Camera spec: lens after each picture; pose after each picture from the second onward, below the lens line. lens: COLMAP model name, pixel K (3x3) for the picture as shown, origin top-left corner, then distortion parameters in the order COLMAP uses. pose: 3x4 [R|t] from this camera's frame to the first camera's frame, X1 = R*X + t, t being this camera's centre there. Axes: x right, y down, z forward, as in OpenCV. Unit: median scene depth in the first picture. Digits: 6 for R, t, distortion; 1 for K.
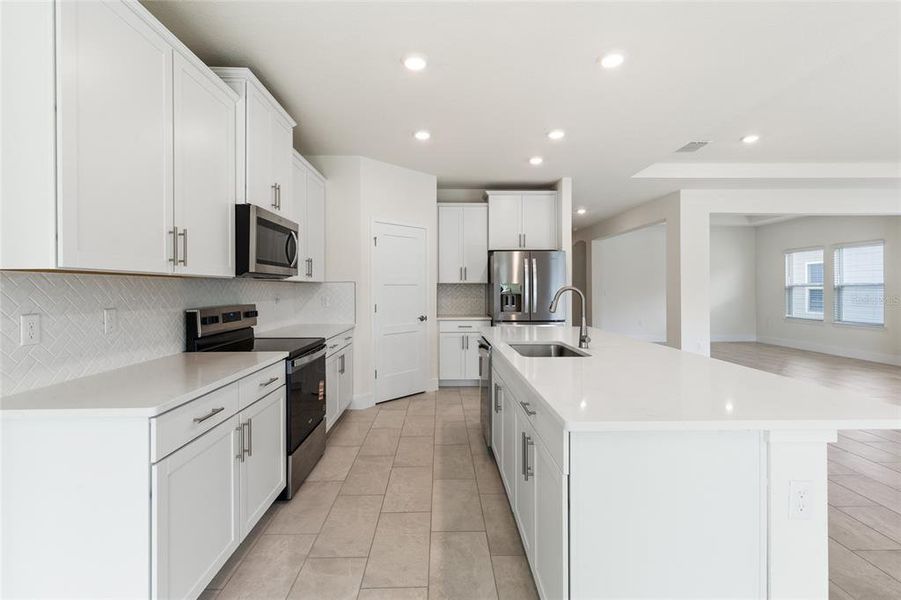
lens RADIAL K [[408.6, 0, 448.6], [0, 408.6, 292.8], [0, 0, 1]] dist [0.008494, 0.000290]
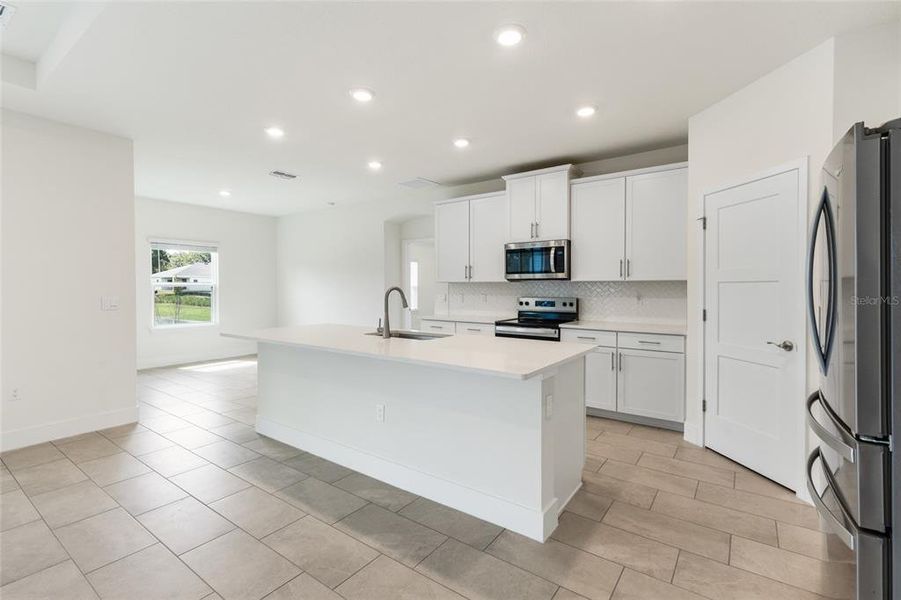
lens RADIAL K [[411.5, 0, 449.8], [0, 411.5, 282.5], [0, 0, 1]] dist [0.003620, 0.000006]
pose [[-0.603673, -0.011937, -0.797143, 0.588545], [-0.010354, 0.999921, -0.007133, -0.007118], [0.797165, 0.003947, -0.603749, 0.935555]]
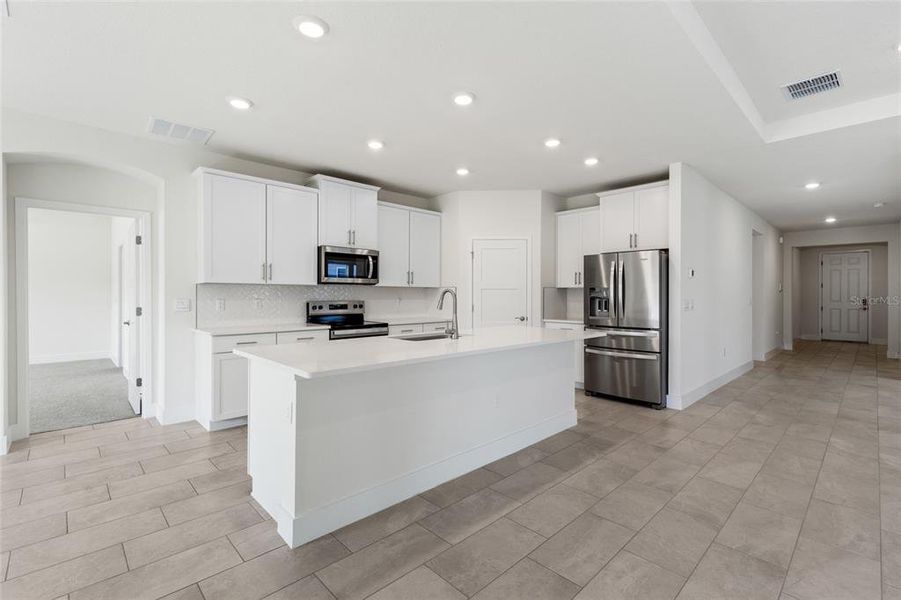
lens RADIAL K [[408.6, 0, 448.6], [0, 408.6, 292.8], [0, 0, 1]] dist [0.008494, 0.000290]
pose [[0.677279, 0.004228, -0.735714, 0.613669], [-0.014222, 0.999872, -0.007347, 0.002411], [0.735589, 0.015439, 0.677253, 0.075477]]
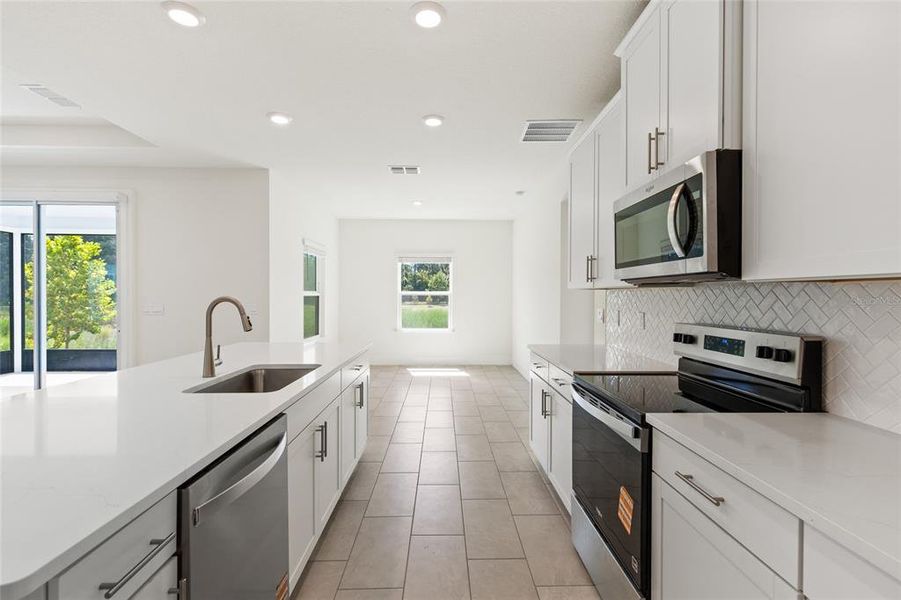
lens RADIAL K [[408.6, 0, 448.6], [0, 408.6, 292.8], [0, 0, 1]] dist [0.008494, 0.000290]
pose [[-0.999980, -0.004333, 0.004610, -0.059944], [-0.004312, 0.999980, 0.004552, -0.011458], [-0.004630, 0.004532, -0.999979, 0.885597]]
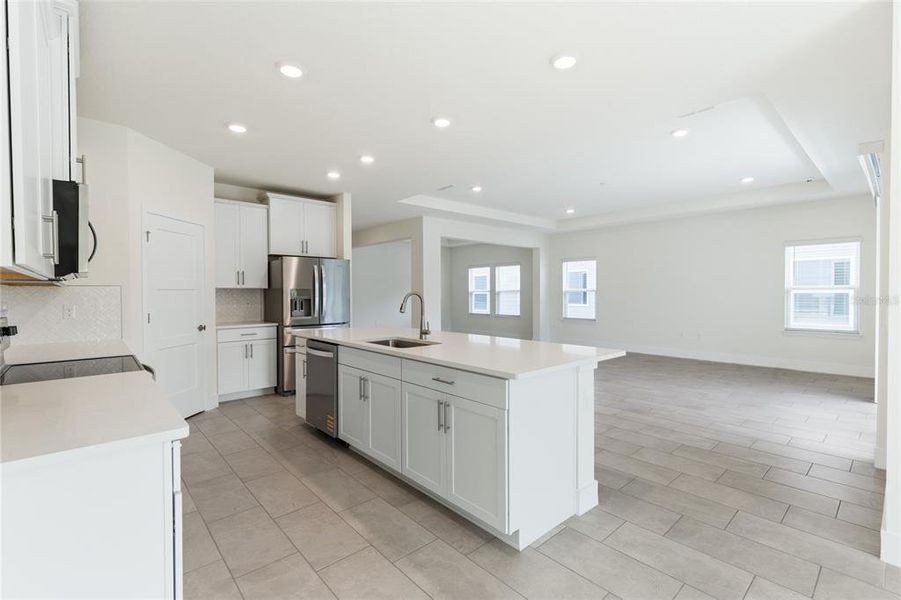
lens RADIAL K [[403.3, 0, 453.8], [0, 403.3, 303.1], [0, 0, 1]] dist [-0.000164, -0.000014]
pose [[0.754732, -0.018047, 0.655785, -0.216366], [0.009688, 0.999819, 0.016365, 0.000212], [-0.655962, -0.005998, 0.754770, -0.011290]]
